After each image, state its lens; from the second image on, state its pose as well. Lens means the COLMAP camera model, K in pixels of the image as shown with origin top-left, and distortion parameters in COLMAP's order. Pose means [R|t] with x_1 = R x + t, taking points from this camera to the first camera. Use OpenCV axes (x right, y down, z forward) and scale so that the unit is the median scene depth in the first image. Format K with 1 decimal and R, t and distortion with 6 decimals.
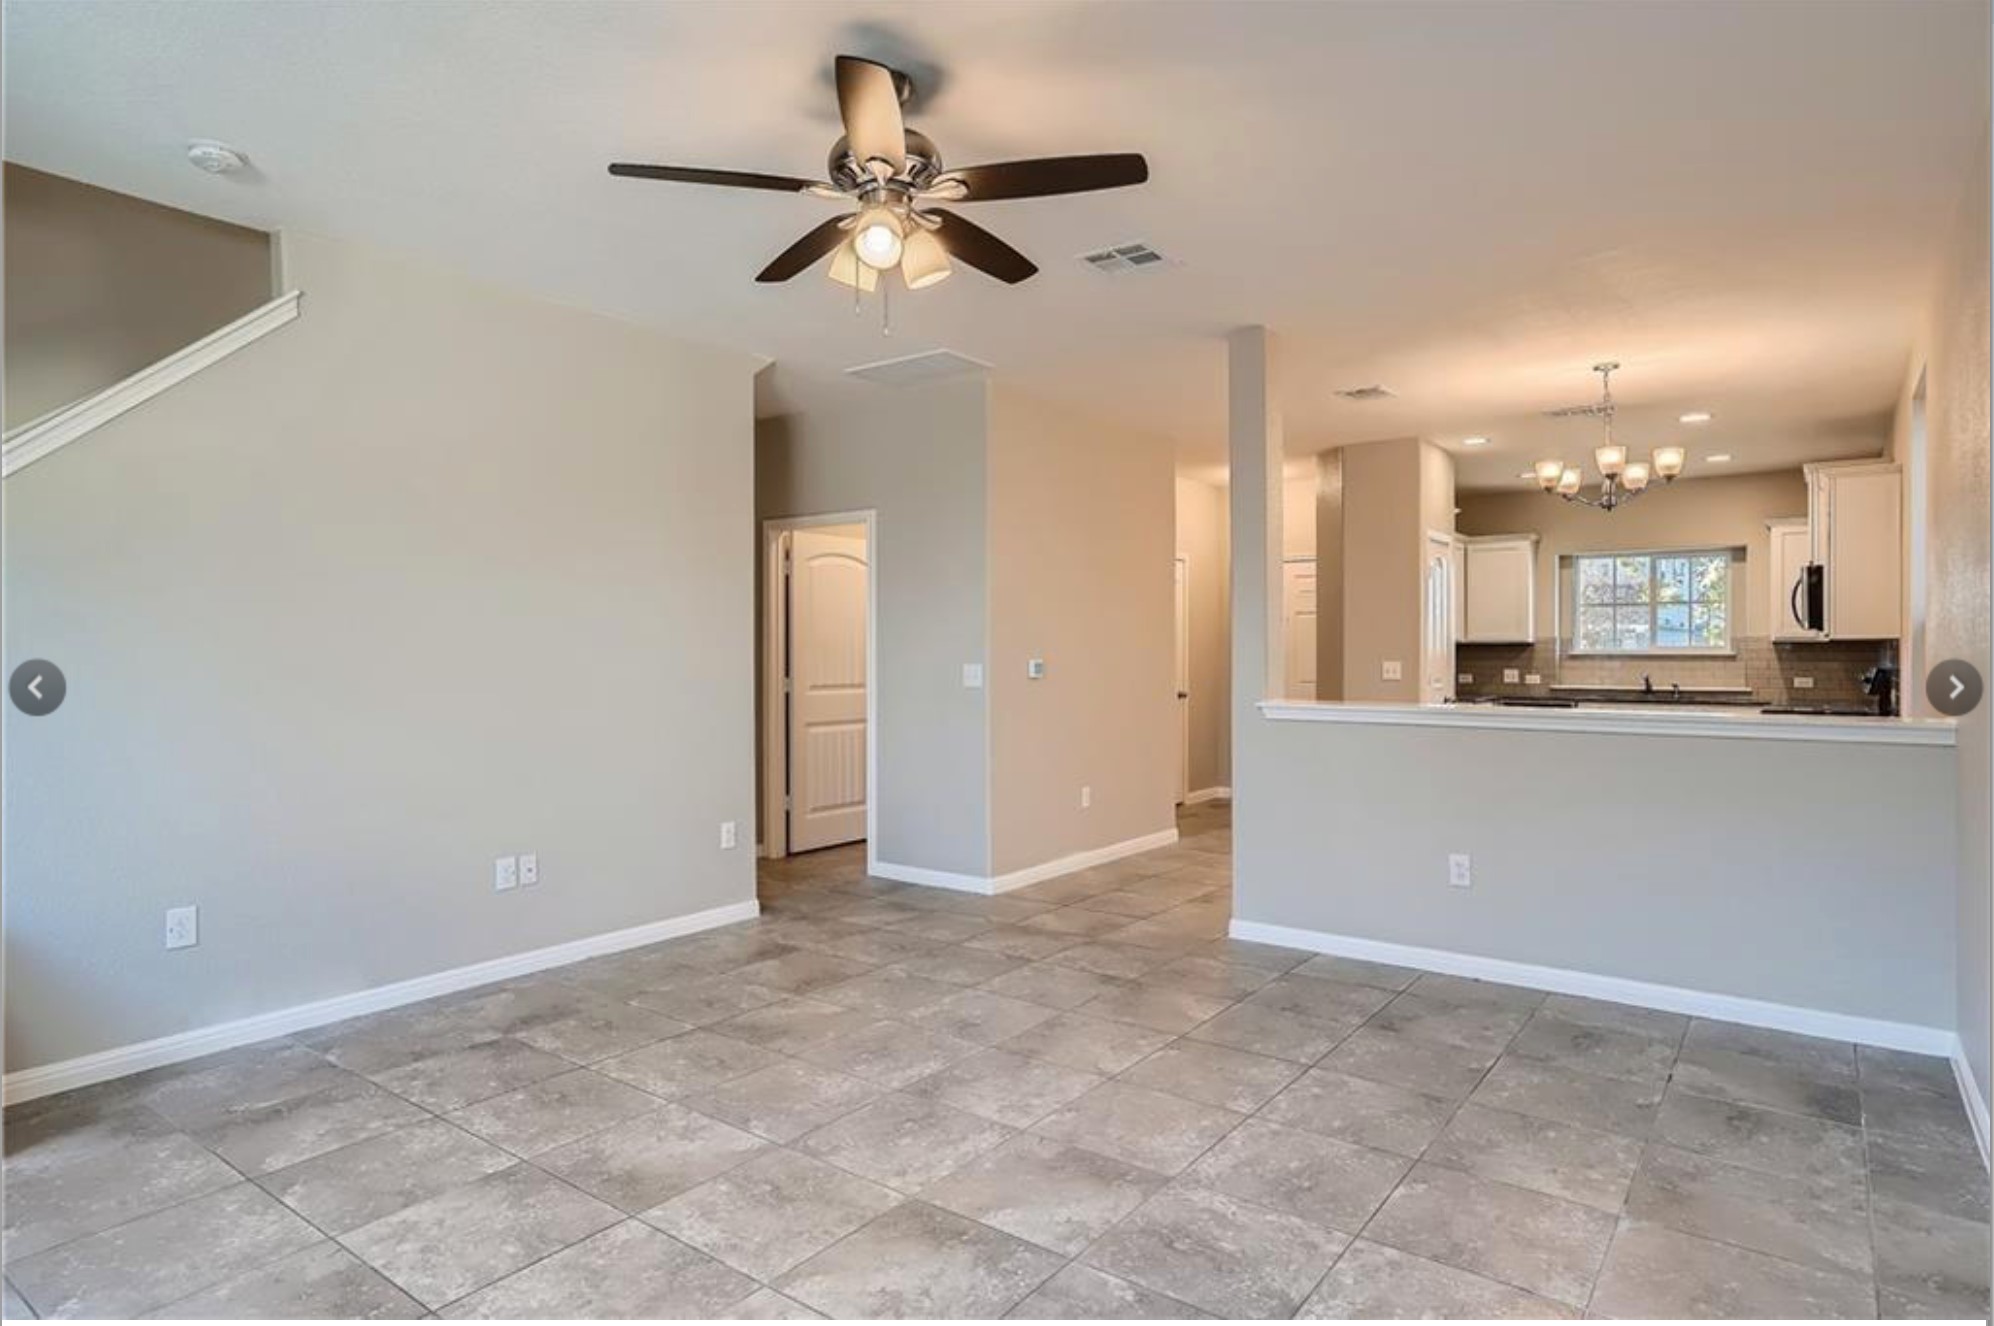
lens RADIAL K [[1111.1, 0, 997.0], [0, 1111.1, 663.0], [0, 0, 1]] dist [-0.037278, 0.034273]
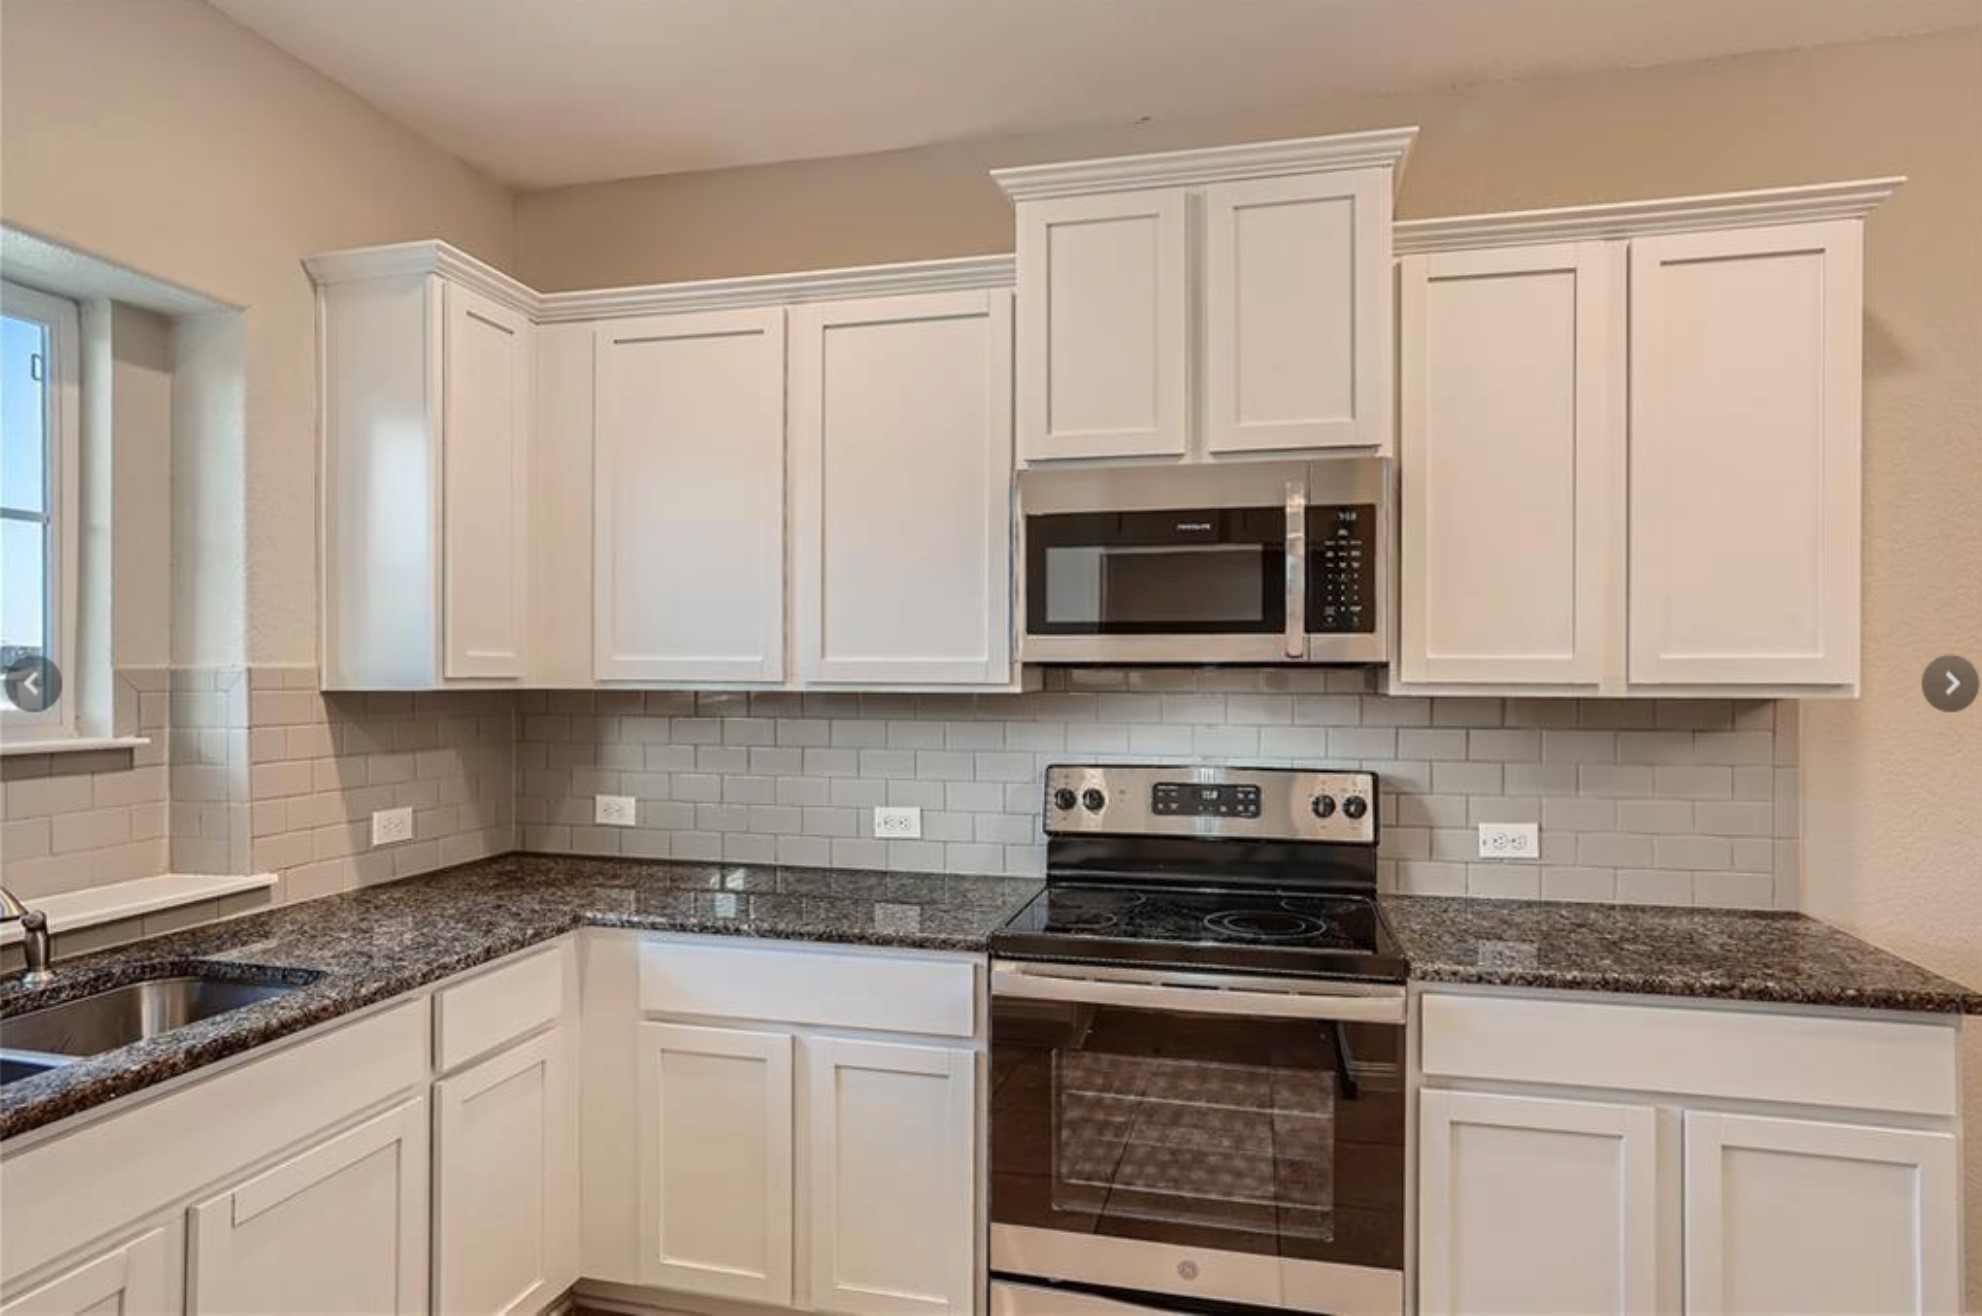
lens RADIAL K [[1125.7, 0, 989.6], [0, 1125.7, 678.9], [0, 0, 1]] dist [-0.037240, 0.036302]
pose [[-0.391198, -0.005075, 0.920293, 0.819443], [0.009254, 0.999913, 0.009447, -0.050326], [-0.920260, 0.012212, -0.391116, 2.049057]]
